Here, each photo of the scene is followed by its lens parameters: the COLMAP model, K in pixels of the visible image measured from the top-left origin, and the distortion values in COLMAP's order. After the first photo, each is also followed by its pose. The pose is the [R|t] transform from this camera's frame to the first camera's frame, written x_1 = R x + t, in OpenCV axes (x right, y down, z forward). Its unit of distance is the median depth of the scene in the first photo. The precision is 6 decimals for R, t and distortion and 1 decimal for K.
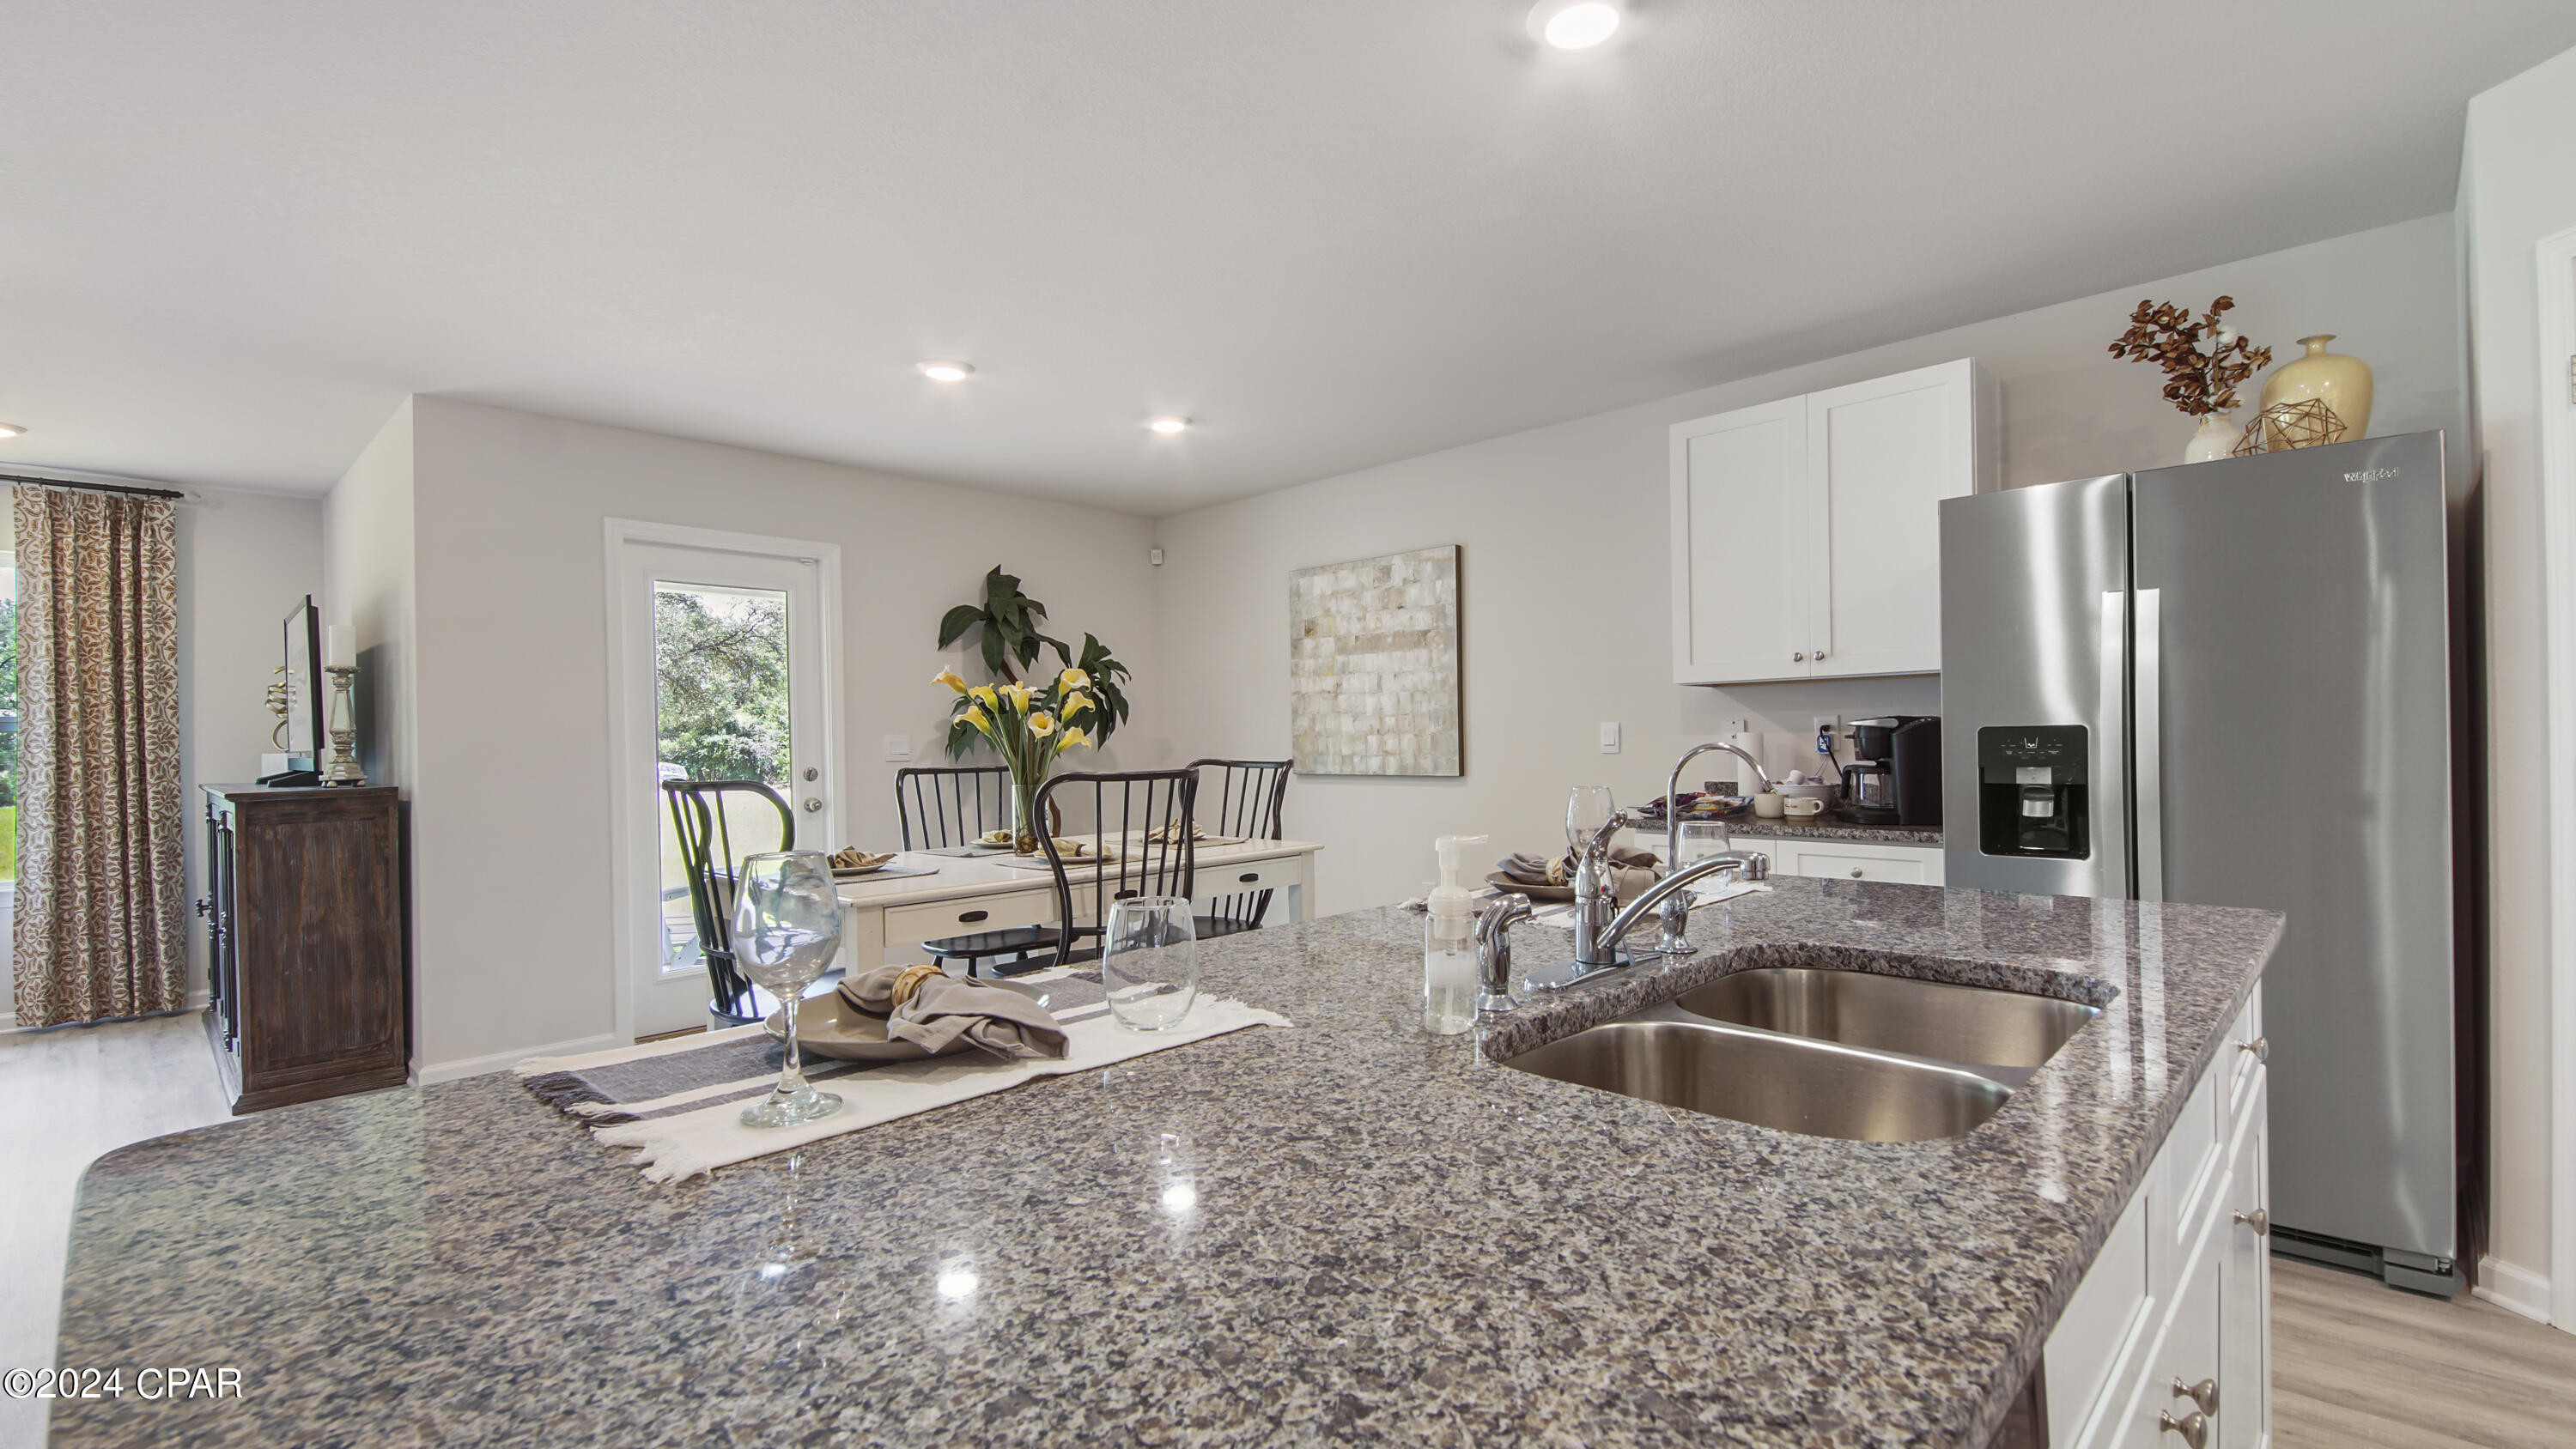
lens RADIAL K [[1135.8, 0, 1281.9], [0, 1135.8, 740.2], [0, 0, 1]] dist [0.002445, 0.000254]
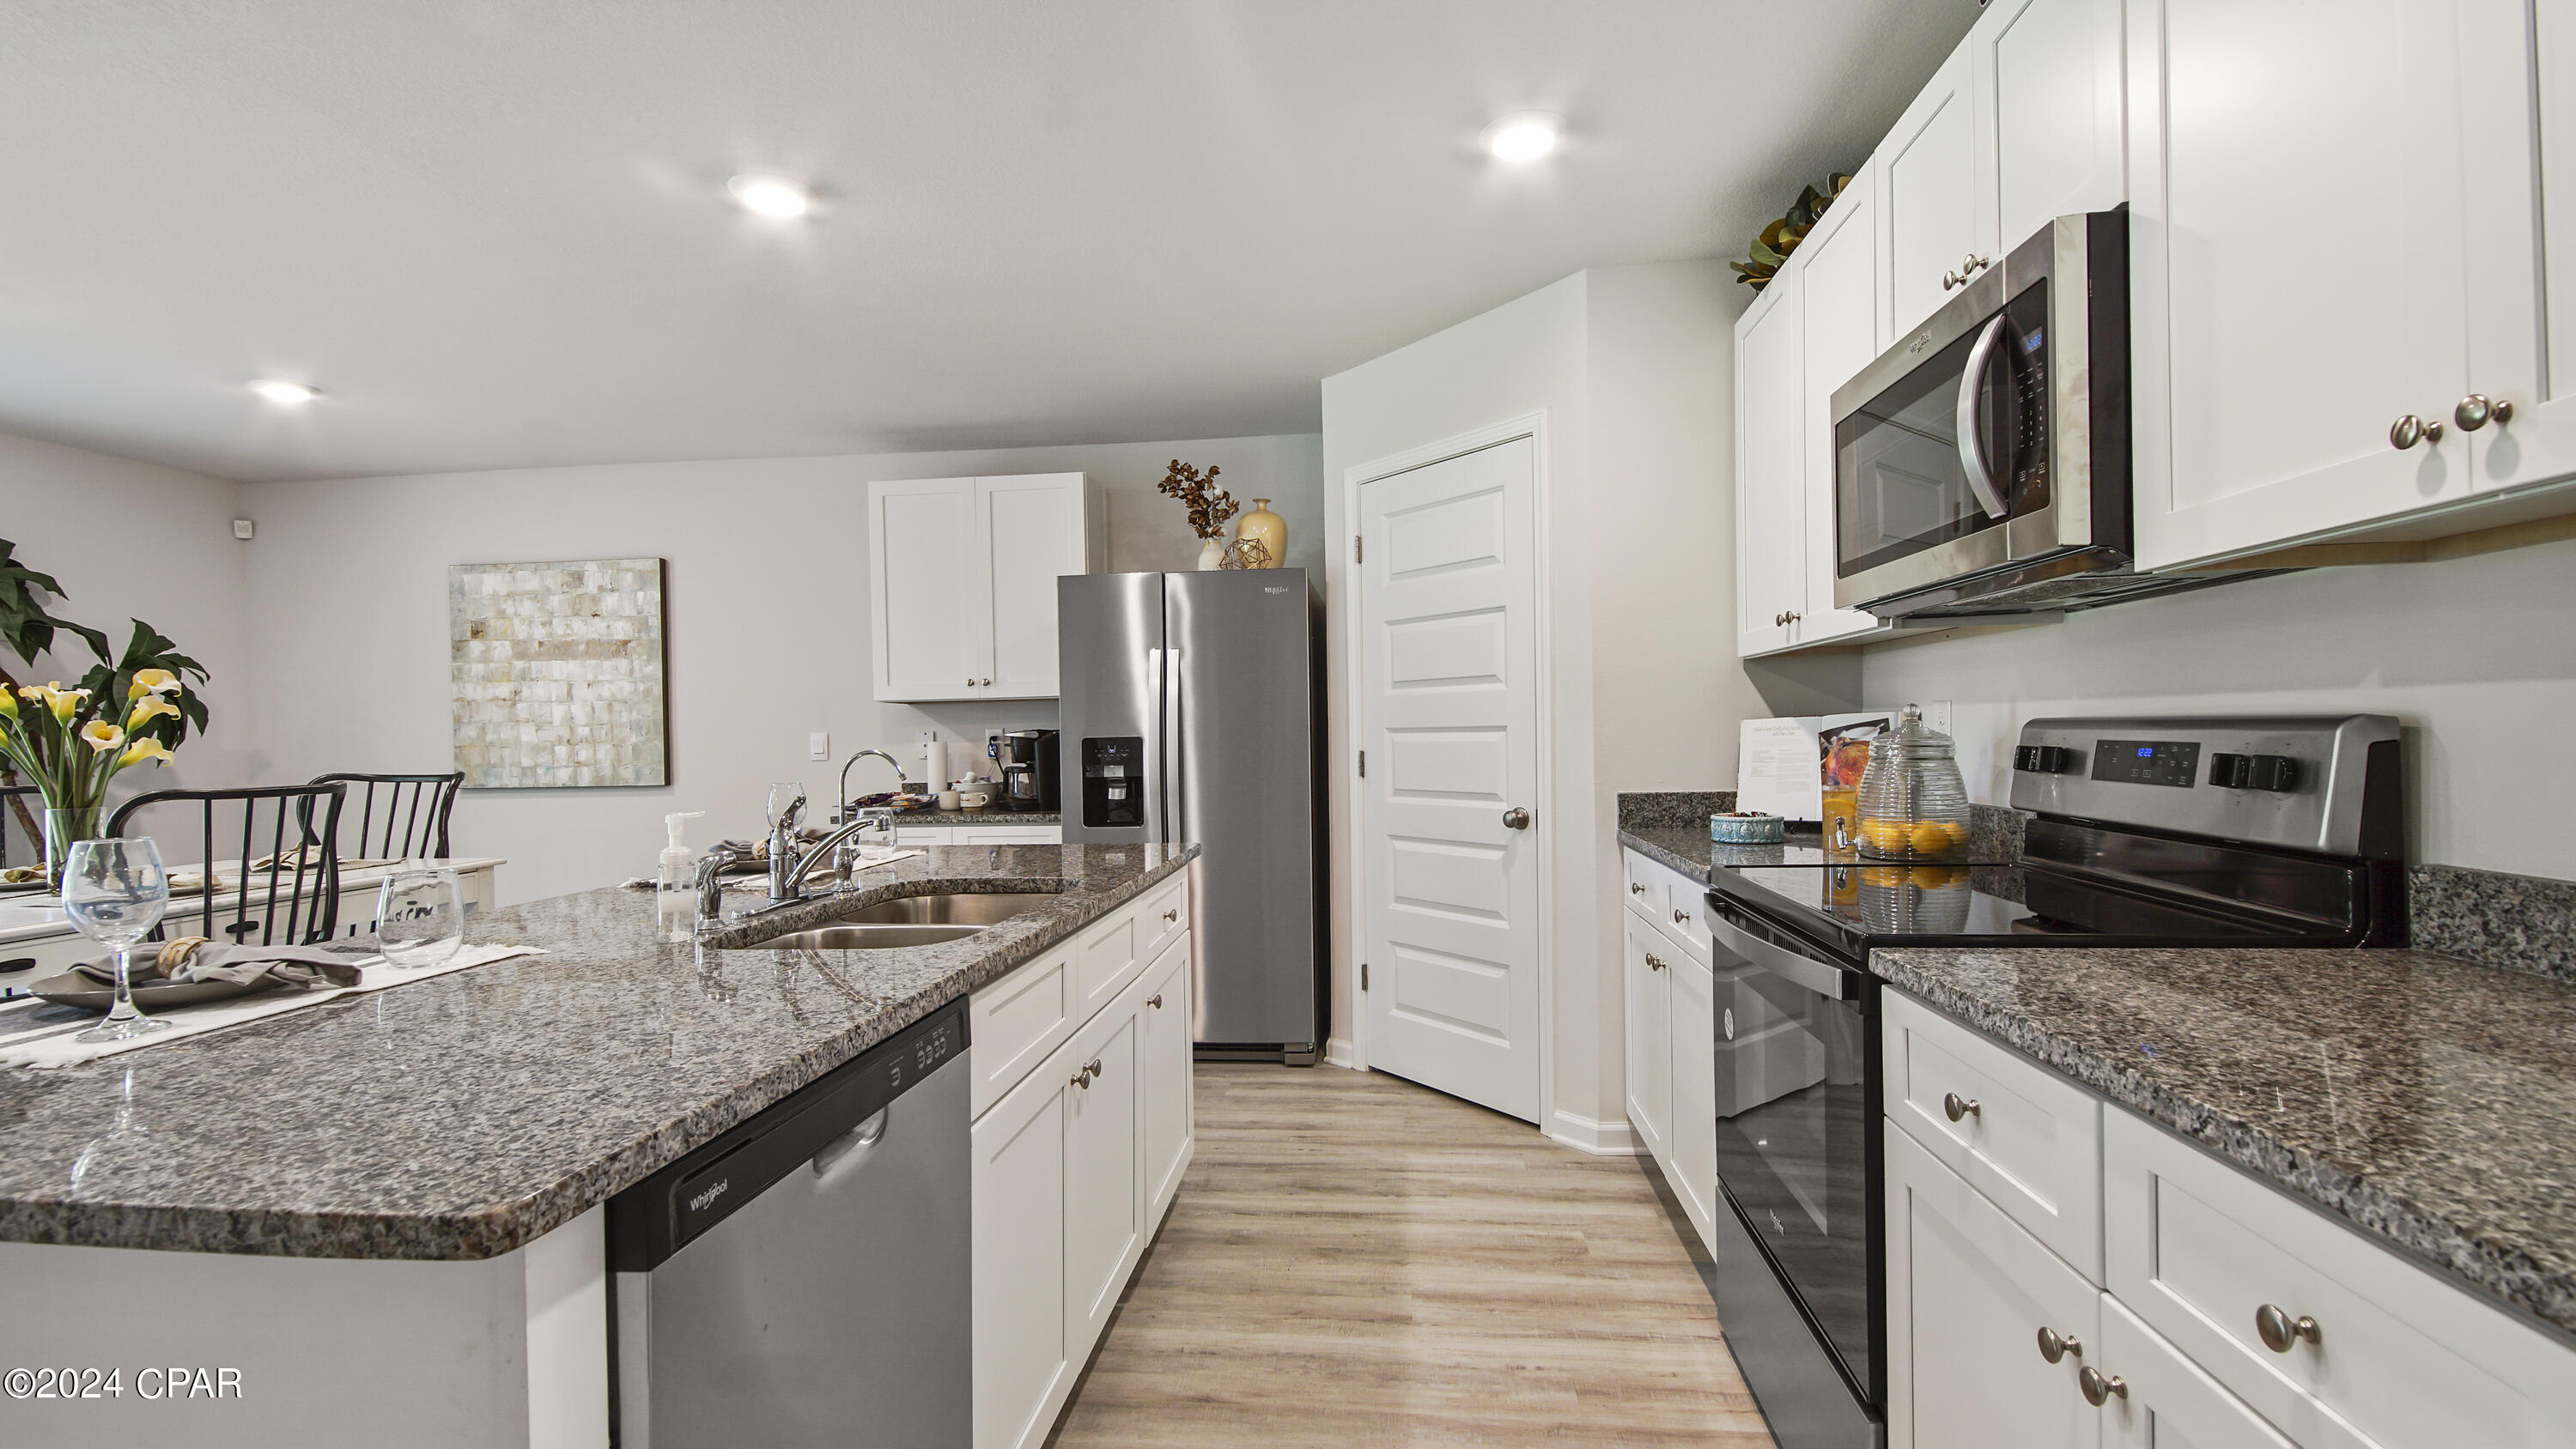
lens RADIAL K [[1123.2, 0, 1277.1], [0, 1123.2, 742.3], [0, 0, 1]] dist [0.041389, -0.025845]
pose [[0.792913, -0.003176, 0.609327, -0.040348], [0.006798, 0.999970, -0.003634, 0.000416], [-0.609297, 0.007024, 0.792911, -0.200666]]
